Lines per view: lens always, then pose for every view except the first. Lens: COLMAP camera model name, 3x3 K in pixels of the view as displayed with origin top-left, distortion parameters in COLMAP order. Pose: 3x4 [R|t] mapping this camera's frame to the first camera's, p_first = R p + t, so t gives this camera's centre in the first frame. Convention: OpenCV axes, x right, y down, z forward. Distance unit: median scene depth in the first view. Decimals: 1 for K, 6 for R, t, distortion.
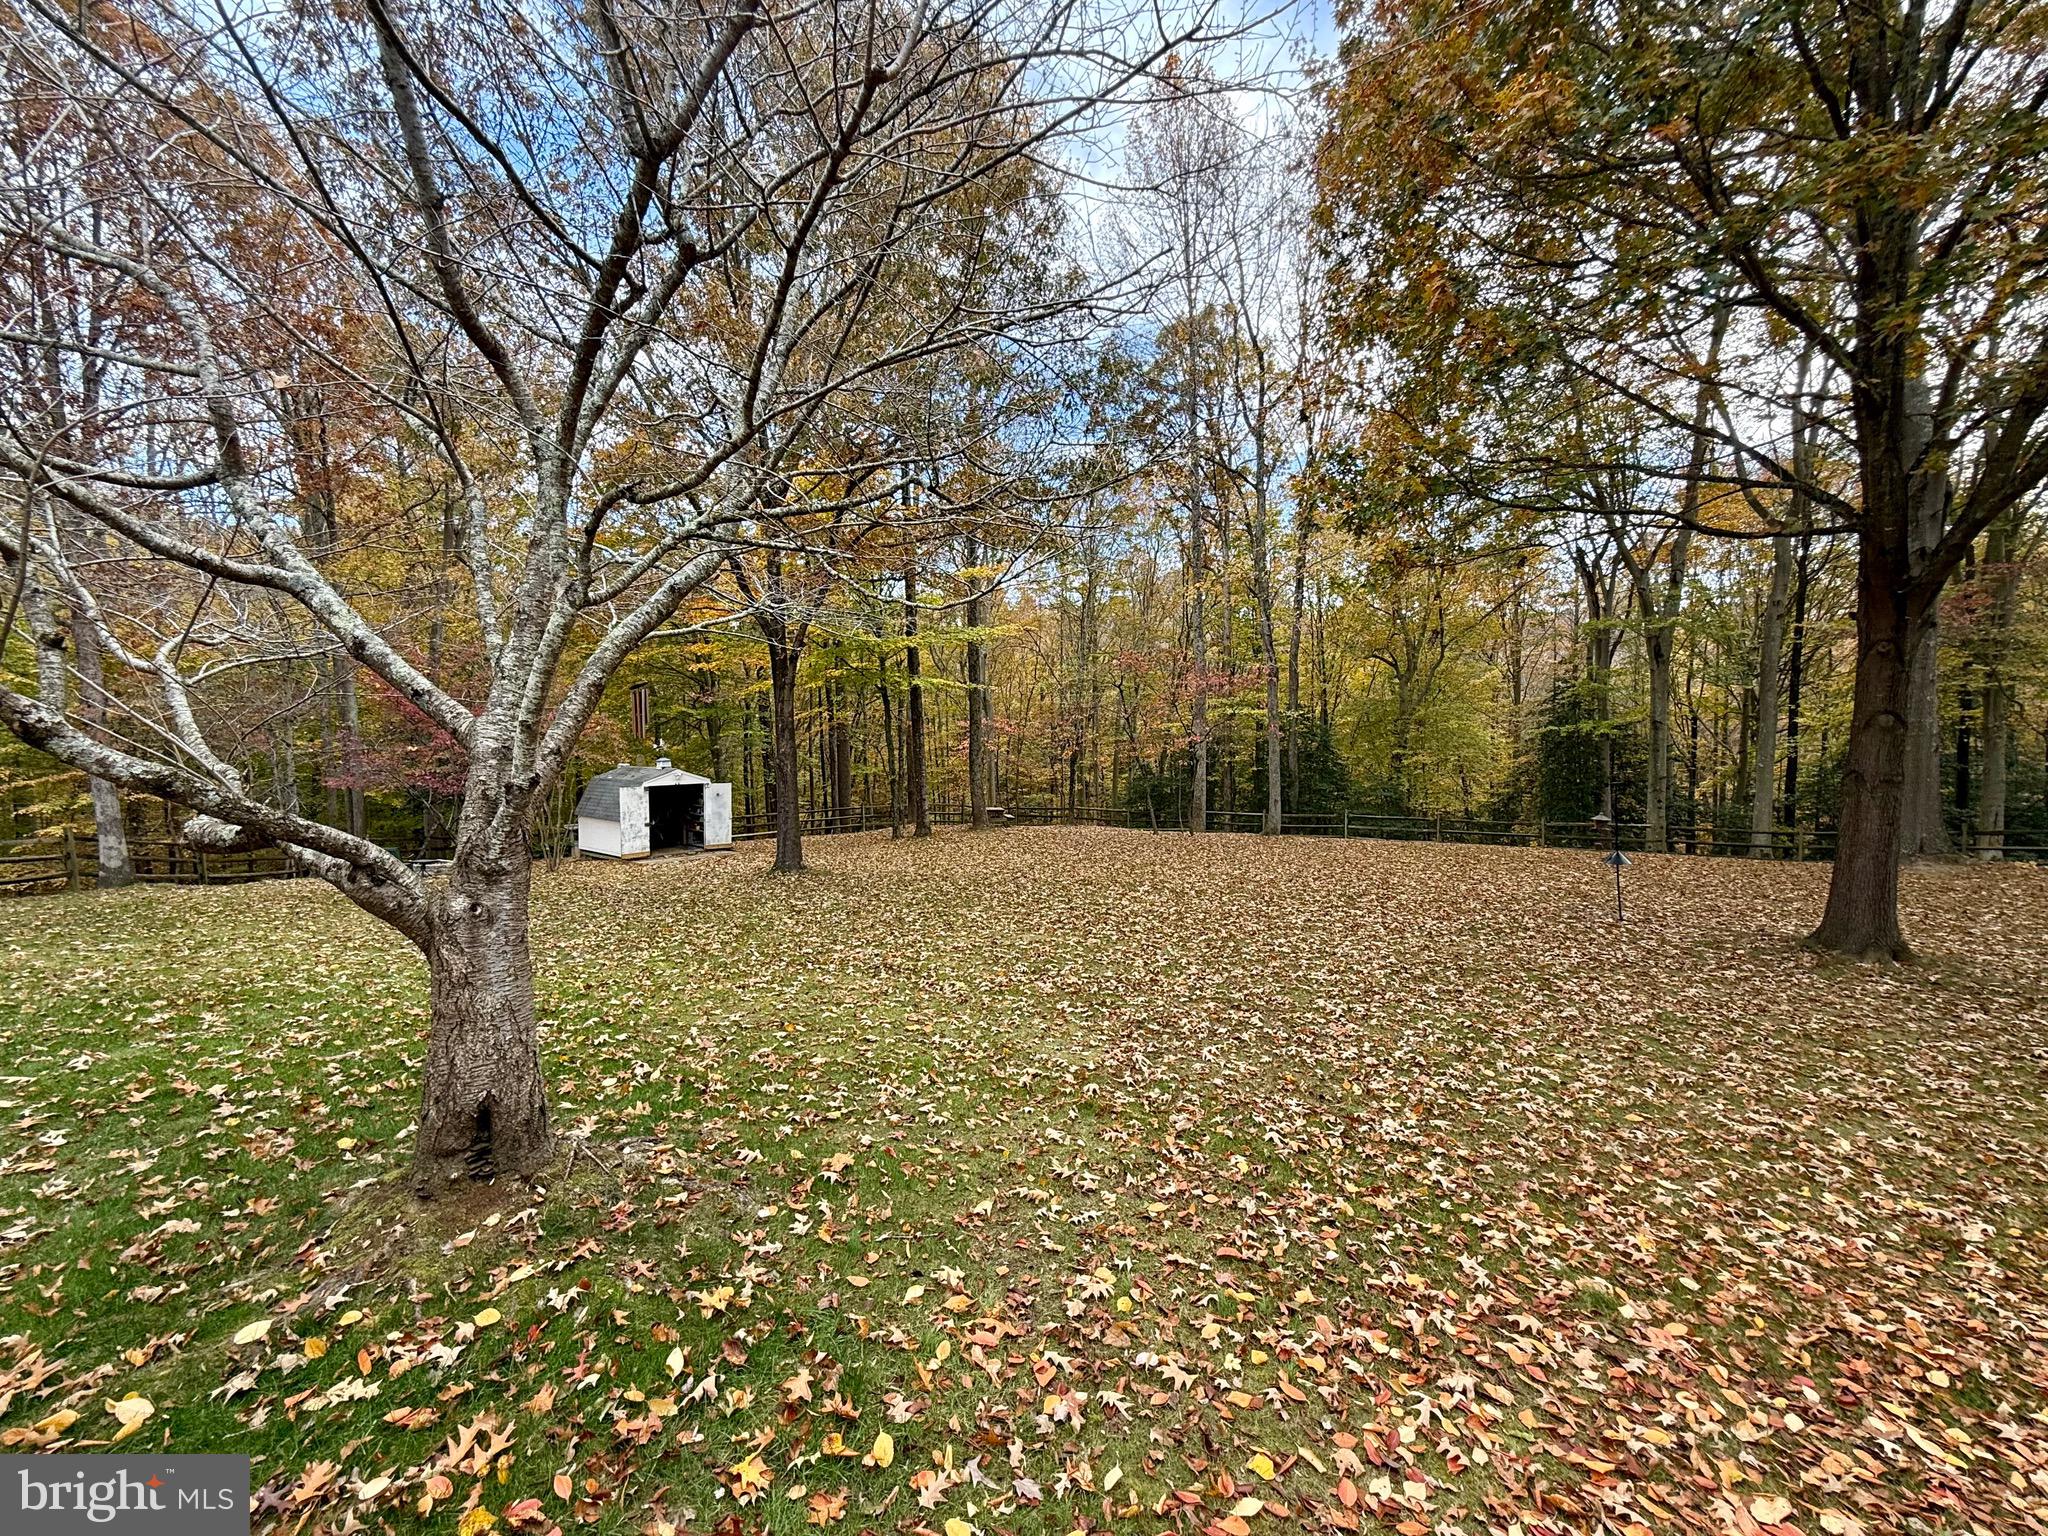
lens RADIAL K [[810.1, 0, 1020.9], [0, 810.1, 772.5], [0, 0, 1]] dist [-0.002392, -0.000135]
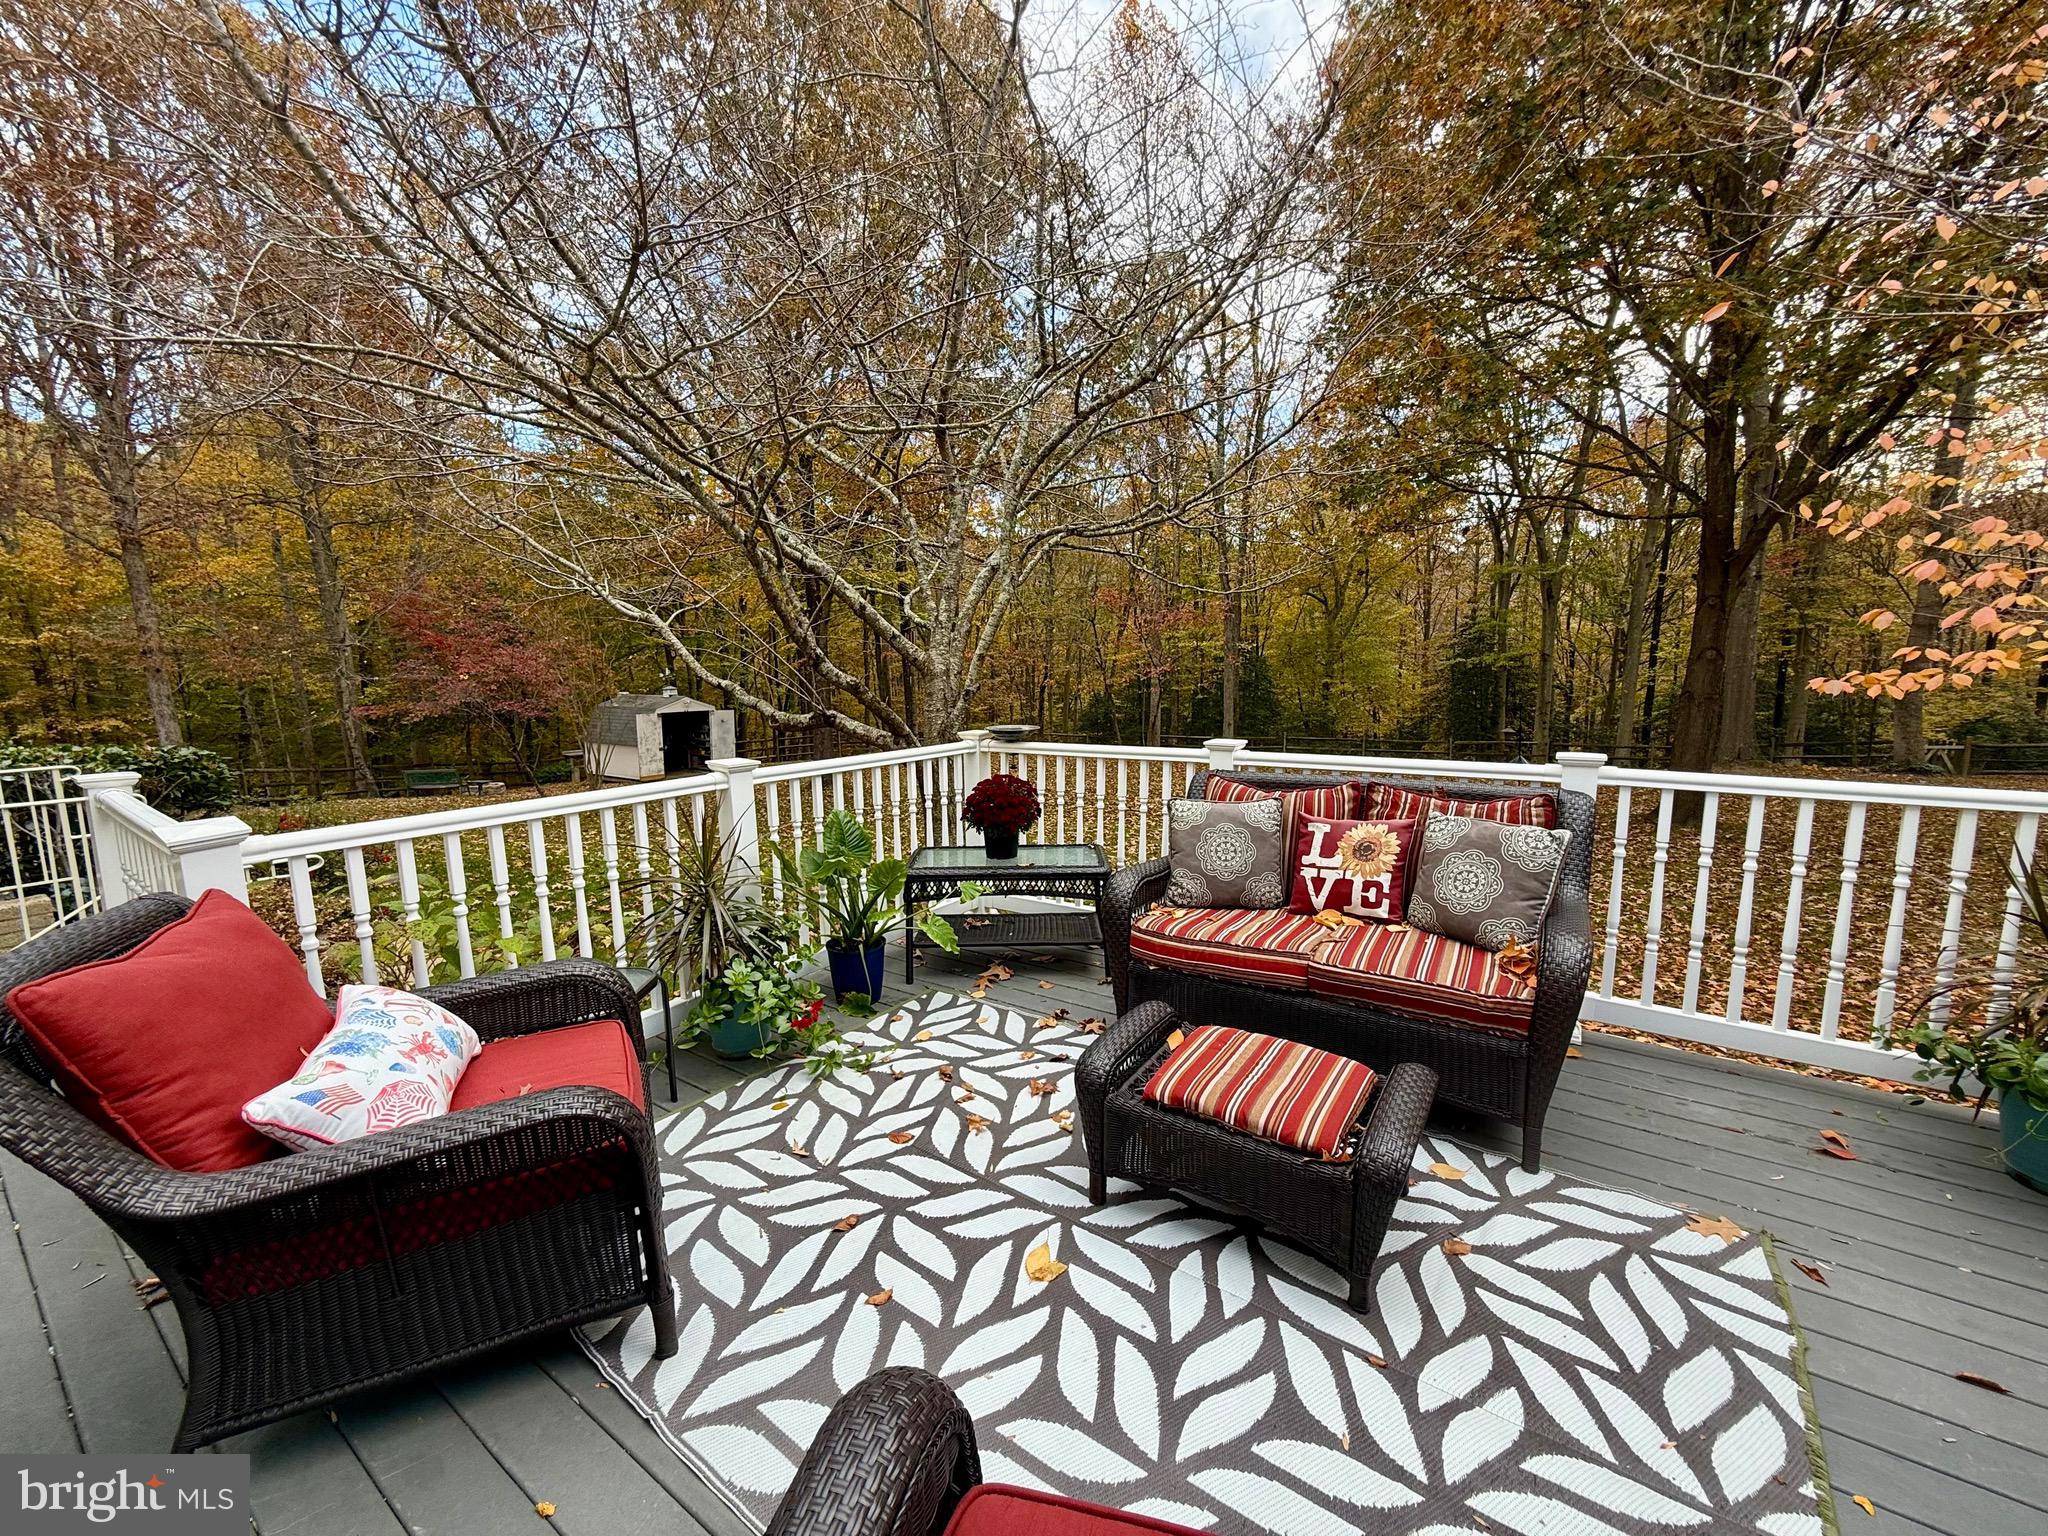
lens RADIAL K [[810.1, 0, 1025.1], [0, 810.1, 768.9], [0, 0, 1]] dist [-0.002392, -0.000135]
pose [[0.994450, -0.011236, 0.104610, -0.077699], [0.002822, 0.996772, 0.080234, 0.005006], [-0.105174, -0.079494, 0.991272, -0.083341]]
